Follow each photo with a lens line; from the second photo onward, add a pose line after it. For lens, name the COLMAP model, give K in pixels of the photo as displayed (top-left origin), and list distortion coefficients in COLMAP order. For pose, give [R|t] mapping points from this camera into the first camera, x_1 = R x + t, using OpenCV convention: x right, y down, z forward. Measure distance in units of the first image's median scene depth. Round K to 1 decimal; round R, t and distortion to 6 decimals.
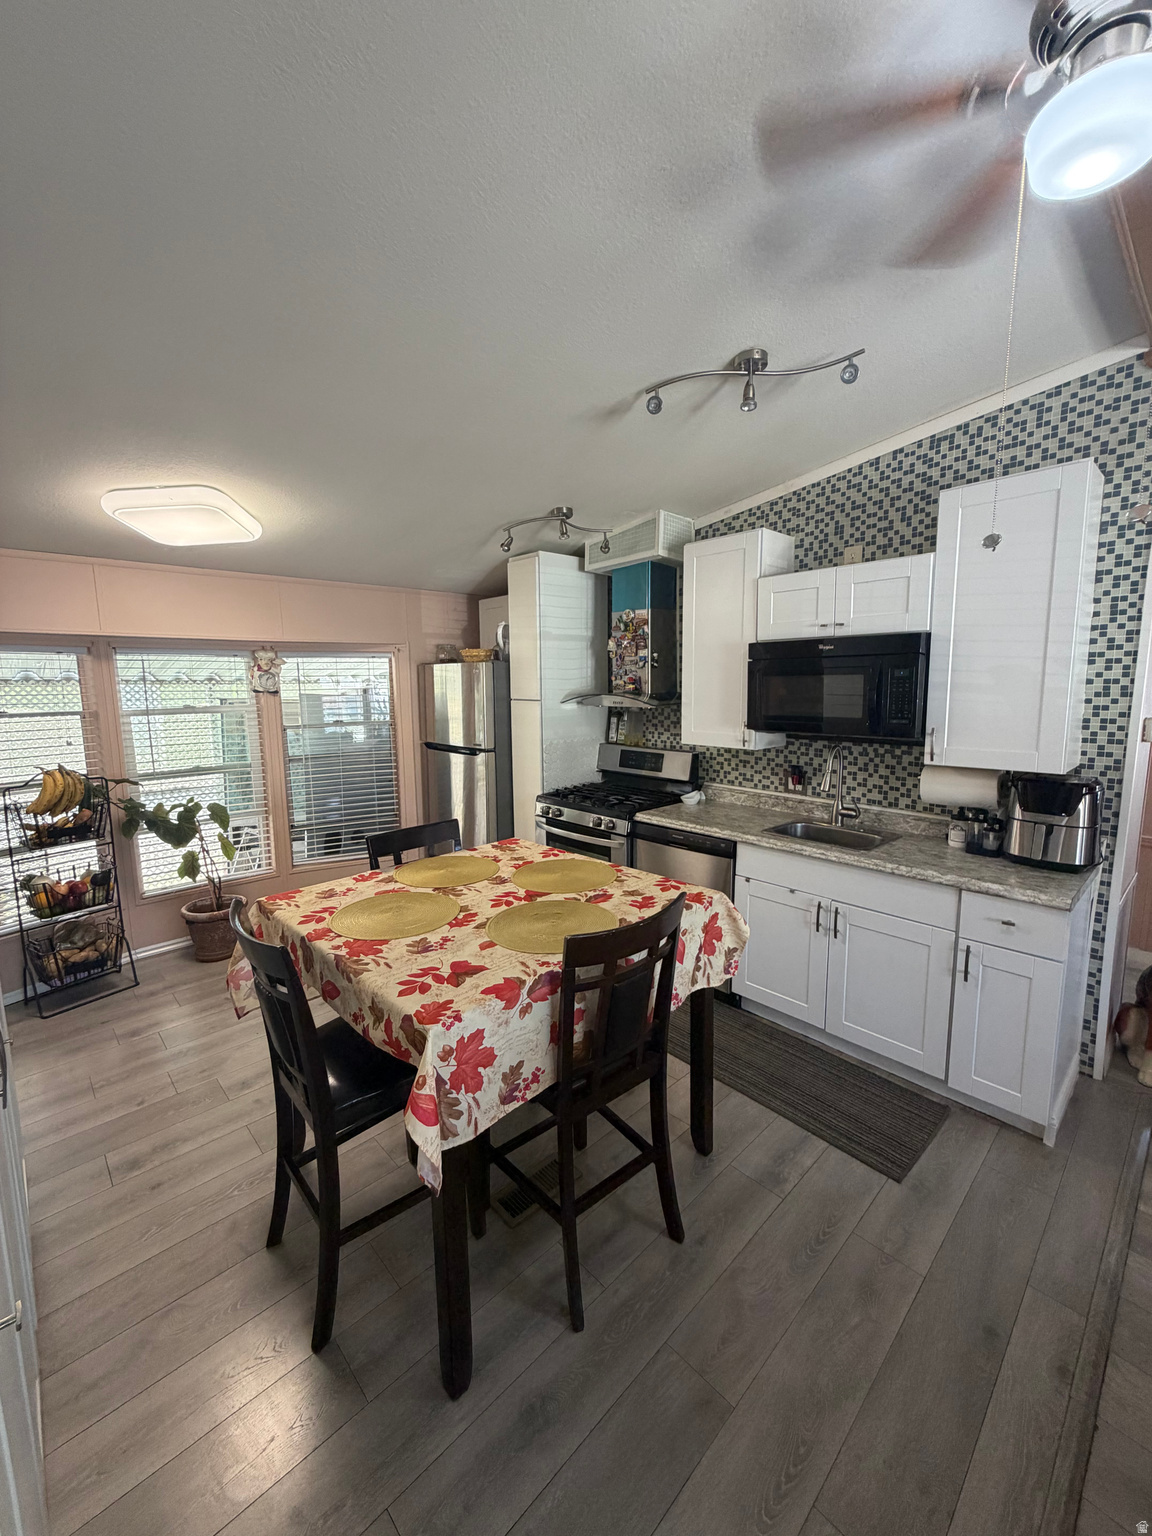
lens RADIAL K [[613.7, 0, 576.0], [0, 613.7, 768.0], [0, 0, 1]] dist [0.000268, 0.000019]
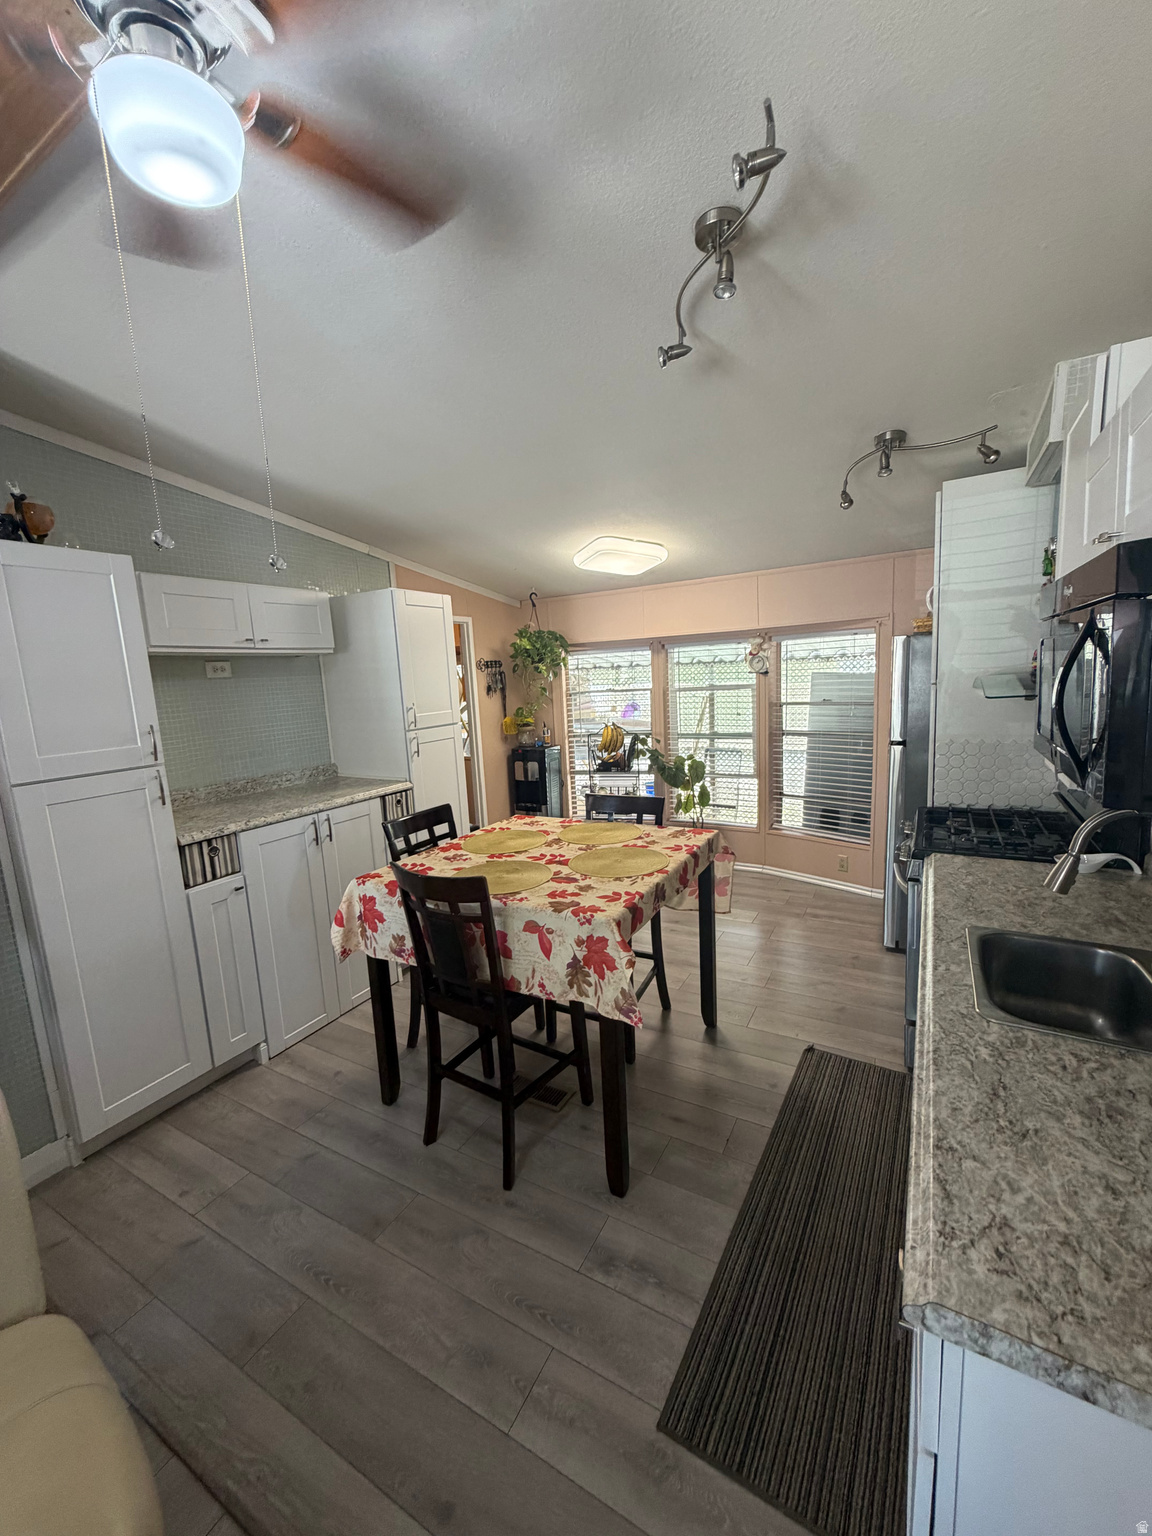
lens RADIAL K [[613.7, 0, 576.0], [0, 613.7, 768.0], [0, 0, 1]] dist [0.000268, 0.000019]
pose [[0.287898, 0.142858, -0.946946, 1.010777], [-0.085584, 0.988693, 0.123136, -0.116170], [0.953829, 0.045593, 0.296869, 0.661807]]
